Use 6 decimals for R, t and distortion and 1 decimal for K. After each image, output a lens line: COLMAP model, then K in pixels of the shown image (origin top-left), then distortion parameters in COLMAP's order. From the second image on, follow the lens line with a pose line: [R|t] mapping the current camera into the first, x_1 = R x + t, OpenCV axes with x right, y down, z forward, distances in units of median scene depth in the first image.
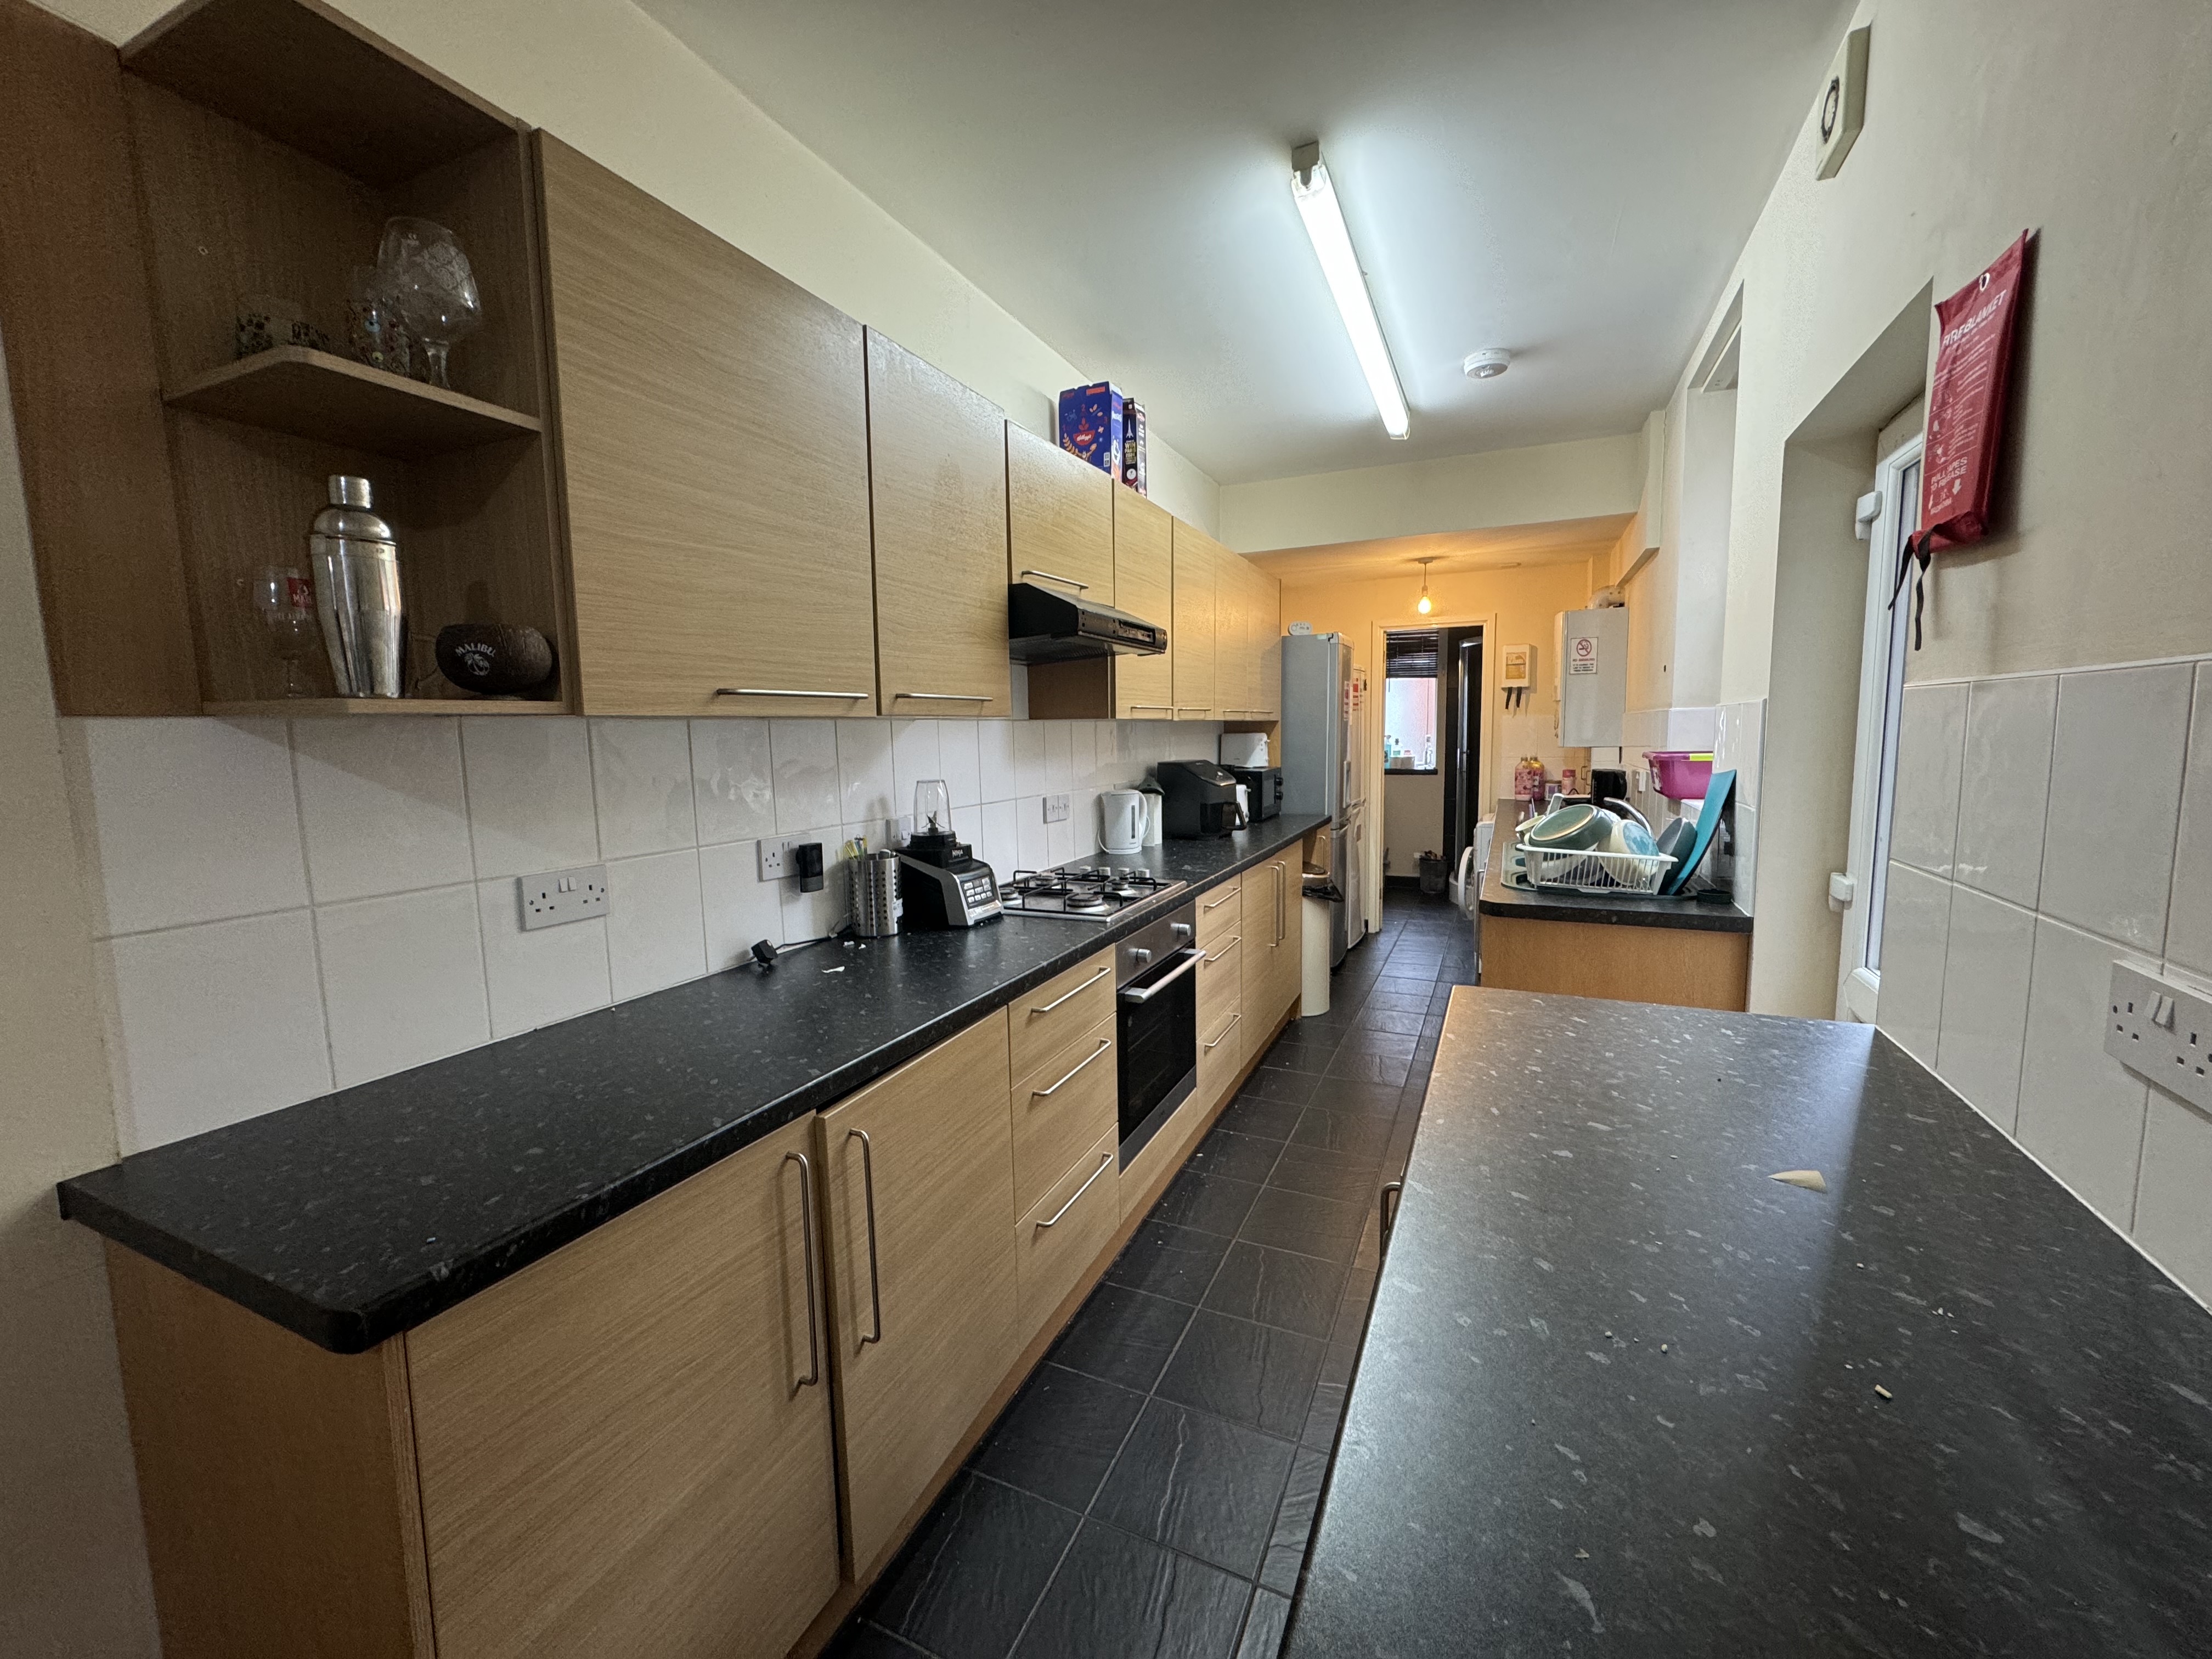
lens RADIAL K [[875.1, 0, 1112.5], [0, 875.1, 829.9], [0, 0, 1]] dist [0.003575, -0.002689]
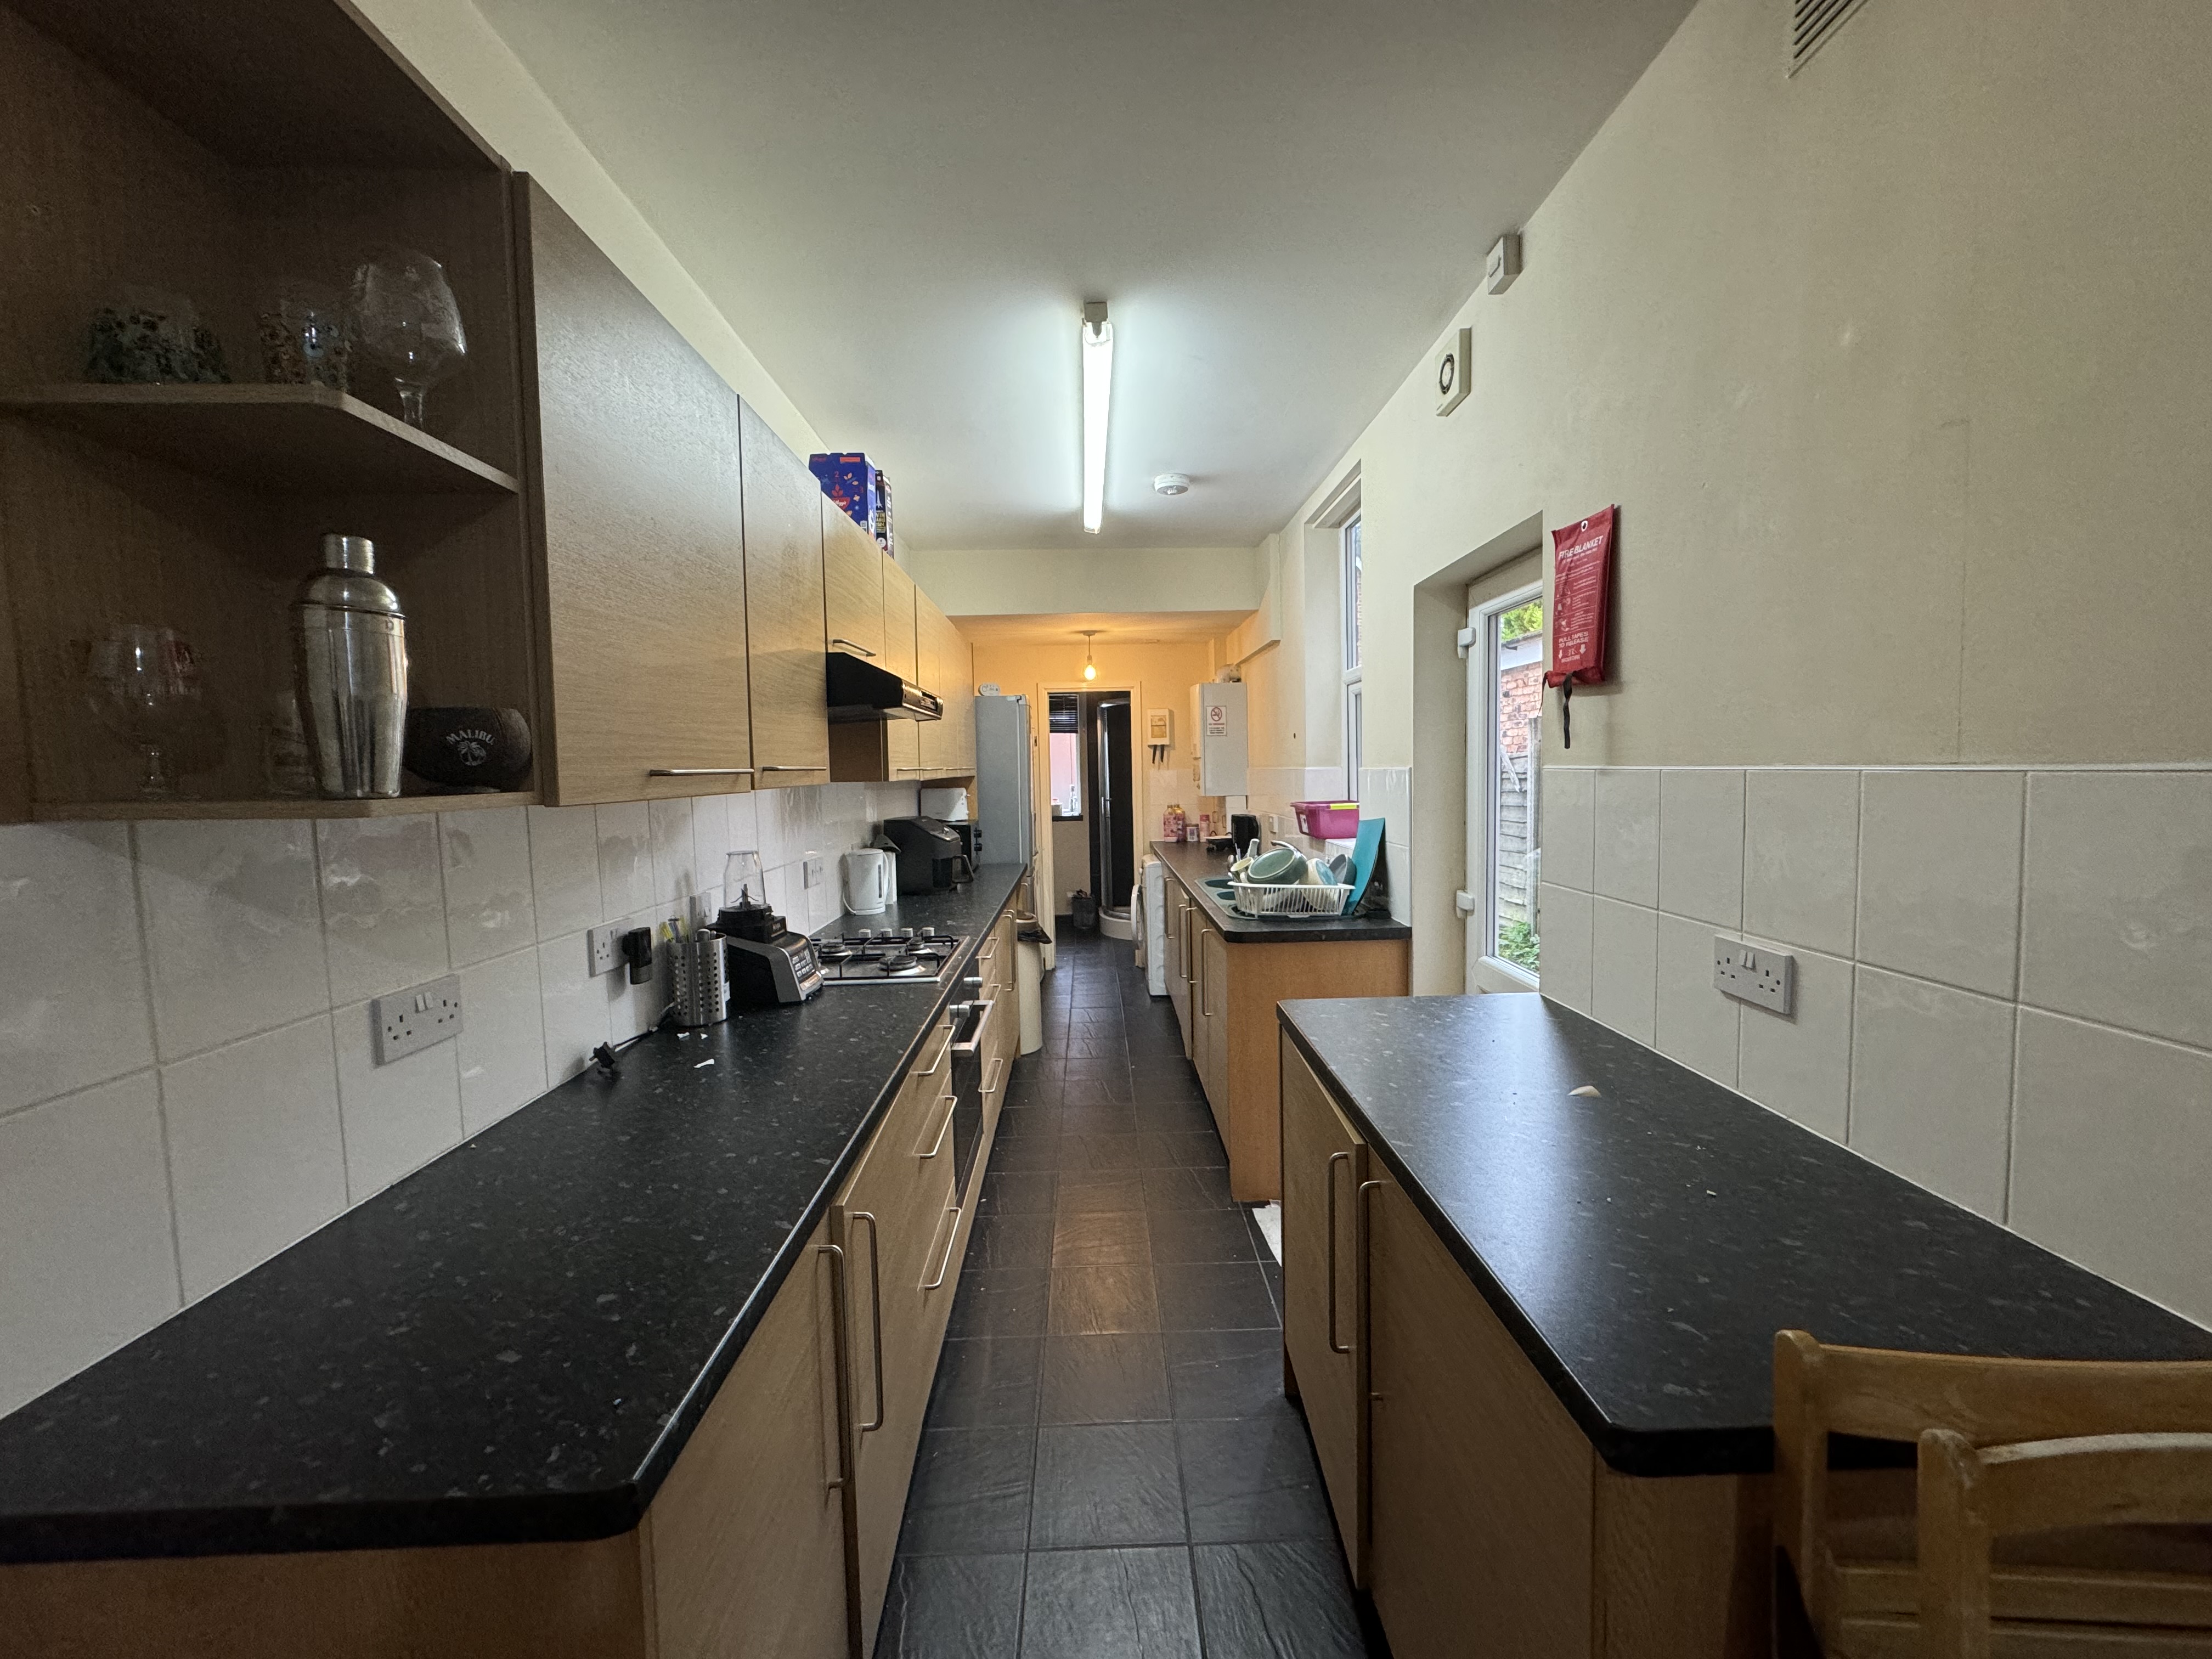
lens RADIAL K [[875.1, 0, 1112.5], [0, 875.1, 829.9], [0, 0, 1]] dist [0.003575, -0.002689]
pose [[0.899106, -0.032142, 0.436550, -0.264978], [0.054403, 0.997773, -0.038582, -0.022323], [-0.434338, 0.058438, 0.898852, -0.026609]]
